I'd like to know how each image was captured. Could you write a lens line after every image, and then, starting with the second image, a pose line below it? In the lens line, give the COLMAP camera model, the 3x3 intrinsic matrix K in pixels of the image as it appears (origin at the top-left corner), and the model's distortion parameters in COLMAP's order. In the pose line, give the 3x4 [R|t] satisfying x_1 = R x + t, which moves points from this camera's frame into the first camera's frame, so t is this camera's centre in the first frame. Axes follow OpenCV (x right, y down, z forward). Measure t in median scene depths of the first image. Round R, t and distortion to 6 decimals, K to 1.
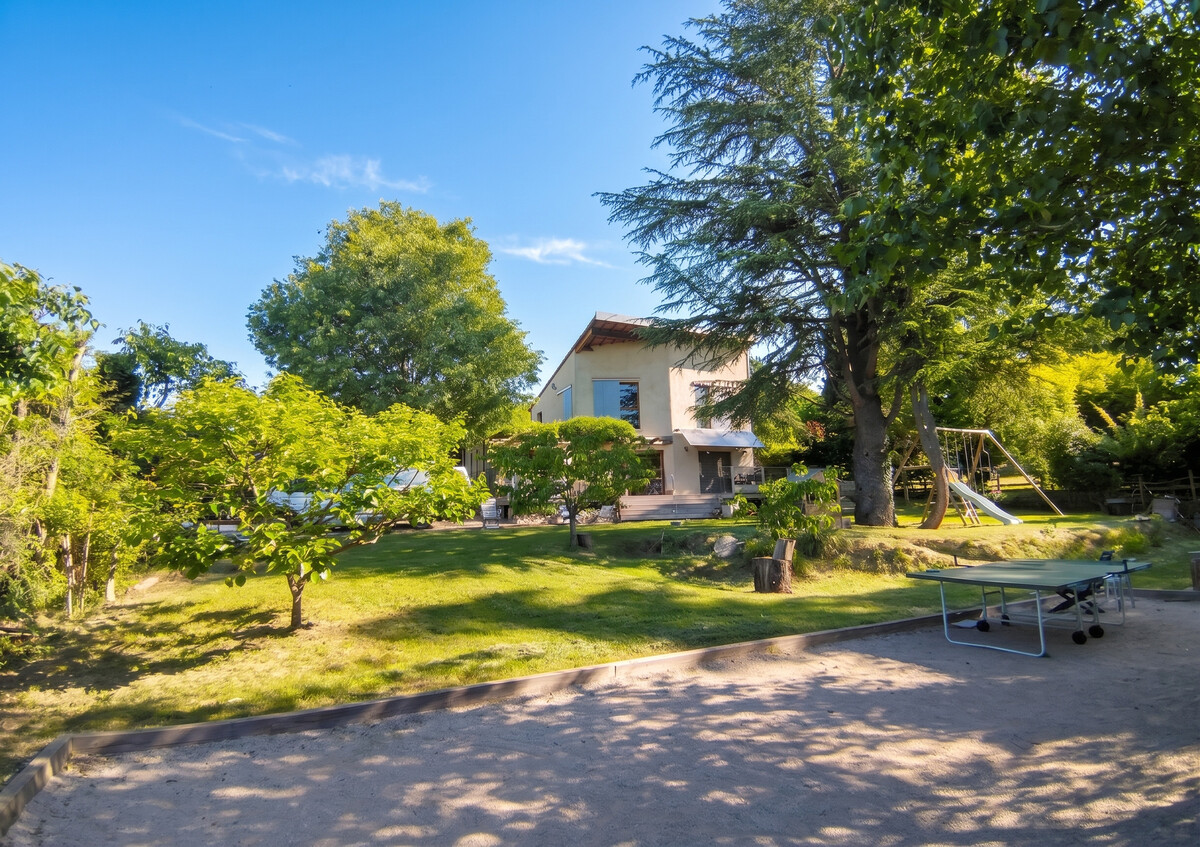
lens RADIAL K [[574.8, 0, 600.0], [0, 574.8, 423.5], [0, 0, 1]] dist [0.003271, -0.024627]
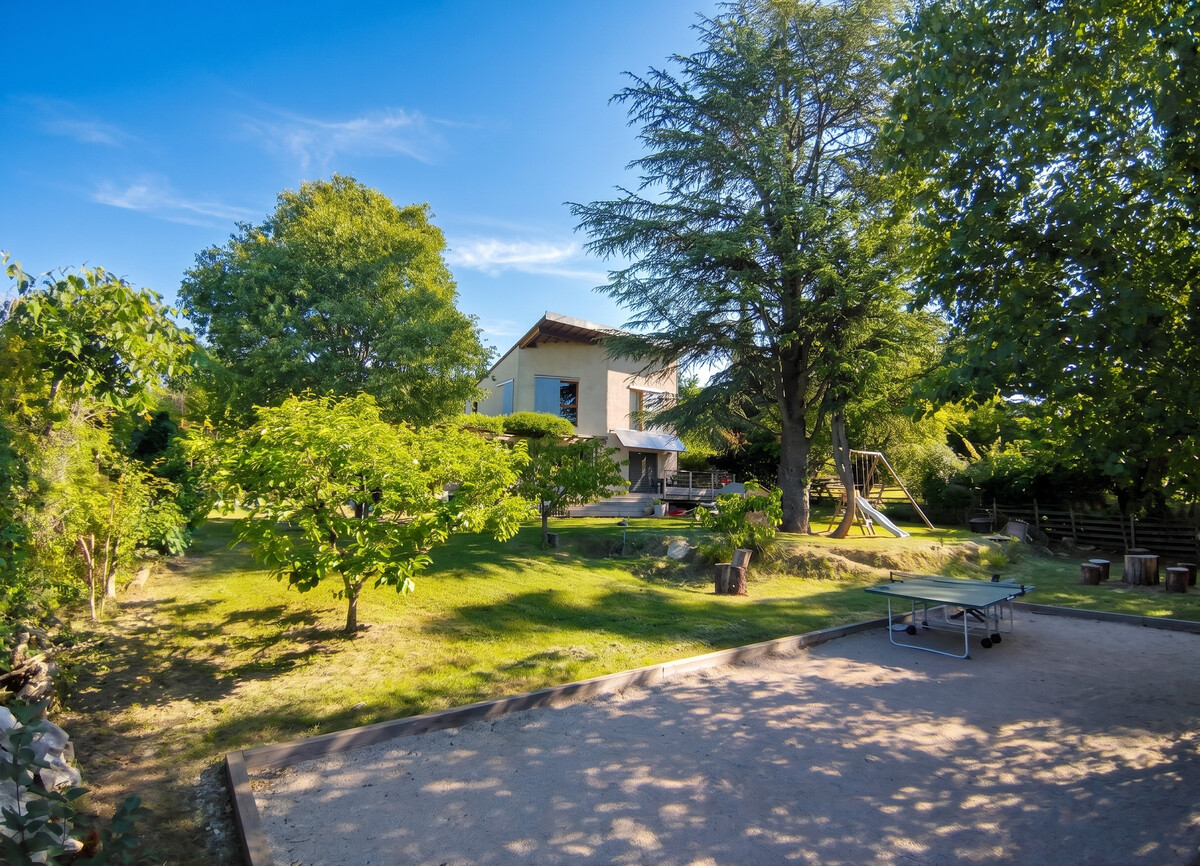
lens RADIAL K [[568.7, 0, 600.0], [0, 568.7, 433.0], [0, 0, 1]] dist [-0.015251, -0.000018]
pose [[0.981303, 0.067492, 0.180247, -0.135388], [-0.075626, 0.996387, 0.038636, -0.040657], [-0.176989, -0.051545, 0.982862, -0.049810]]
